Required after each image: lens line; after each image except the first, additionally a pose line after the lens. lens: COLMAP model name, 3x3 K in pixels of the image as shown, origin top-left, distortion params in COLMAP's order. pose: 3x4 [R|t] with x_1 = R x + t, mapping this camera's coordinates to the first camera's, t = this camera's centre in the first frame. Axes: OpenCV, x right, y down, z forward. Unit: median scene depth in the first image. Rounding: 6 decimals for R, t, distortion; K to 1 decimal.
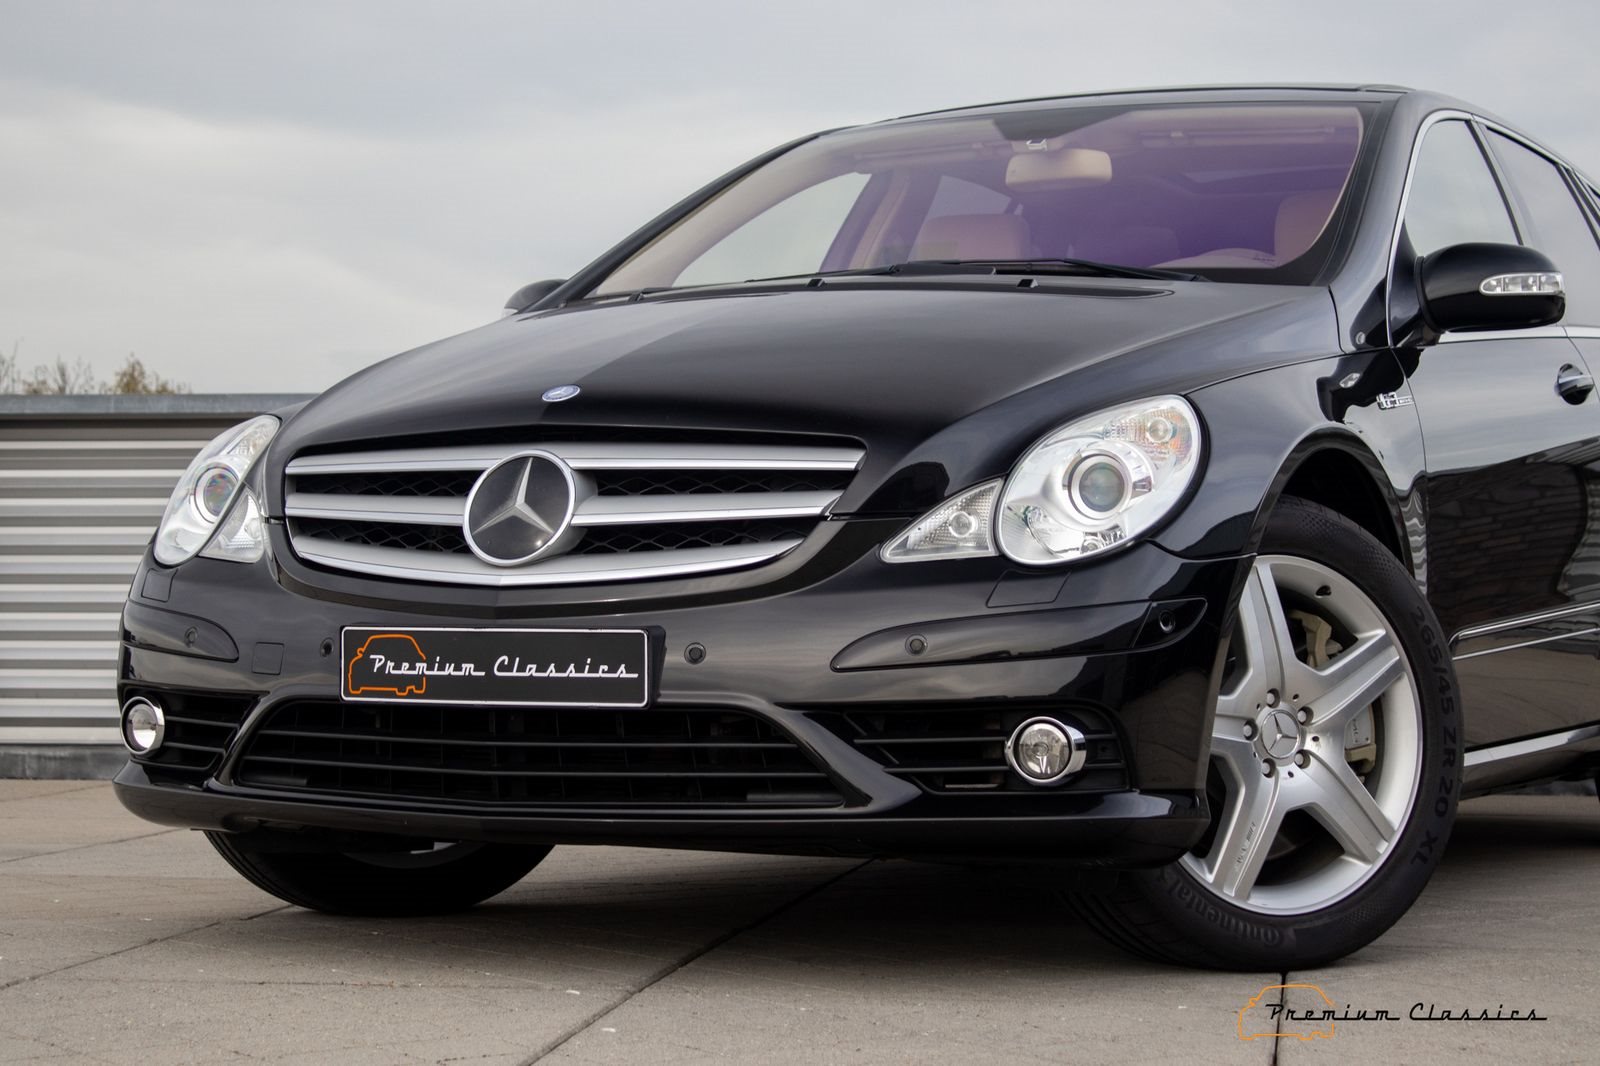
lens RADIAL K [[3399.3, 0, 789.6], [0, 3399.3, 524.3], [0, 0, 1]] dist [0.079075, 0.000000]
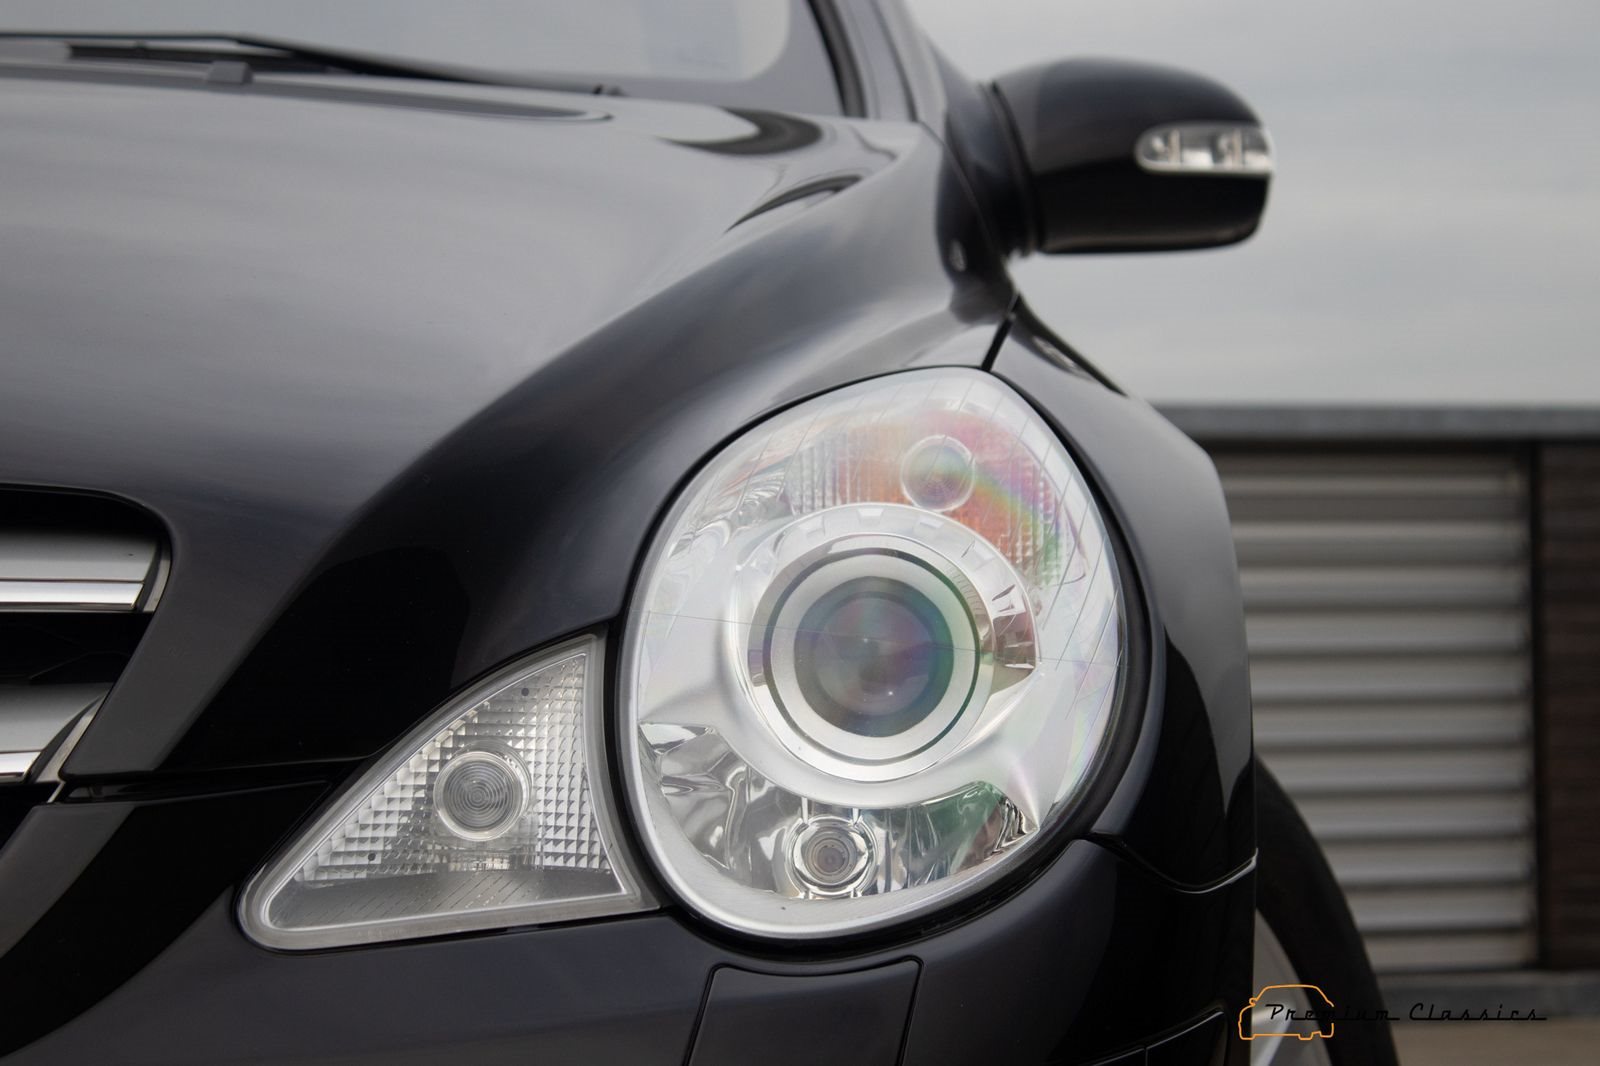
lens RADIAL K [[4012.0, 0, 798.0], [0, 4012.0, 534.4], [0, 0, 1]] dist [0.076233, 0.000000]
pose [[0.903379, 0.000347, 0.428842, -0.069635], [0.004951, 0.999925, -0.011240, -0.017853], [-0.428814, 0.012277, 0.903309, 0.664382]]
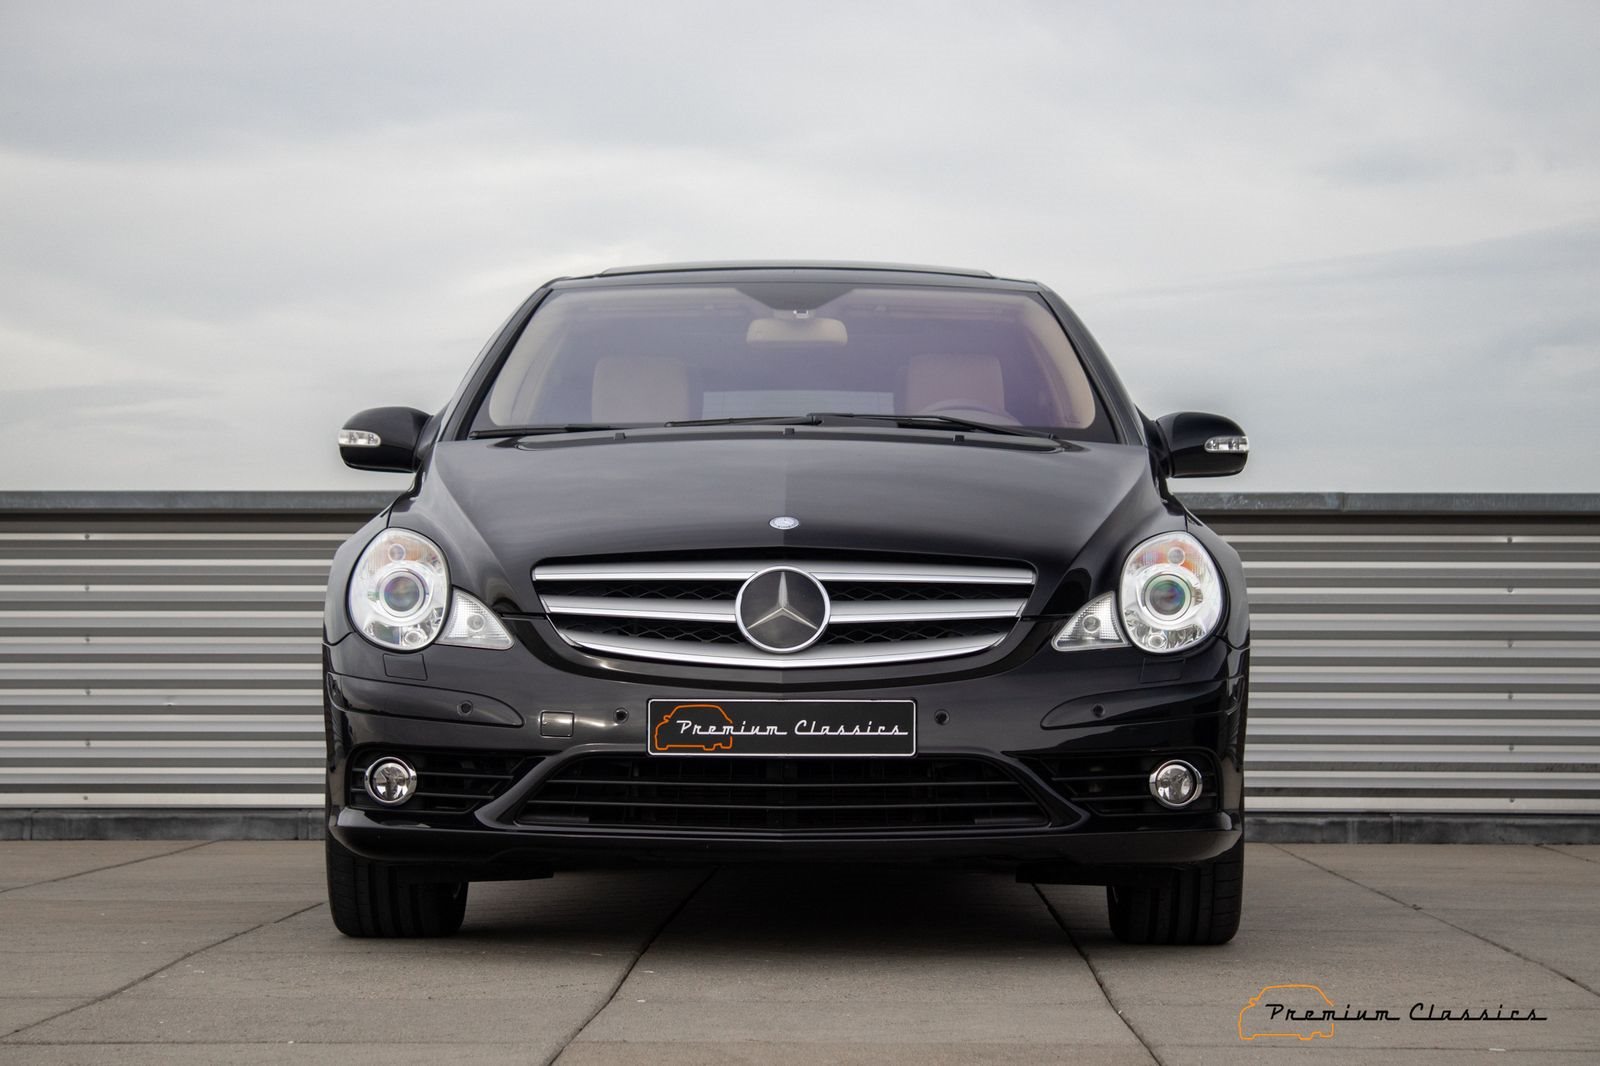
lens RADIAL K [[4012.0, 0, 784.0], [0, 4012.0, 533.5], [0, 0, 1]] dist [0.076233, 0.000000]
pose [[0.896958, 0.014496, 0.441877, -0.774296], [-0.006981, 0.999802, -0.018629, -0.005414], [-0.442060, 0.013625, 0.896882, -0.414815]]
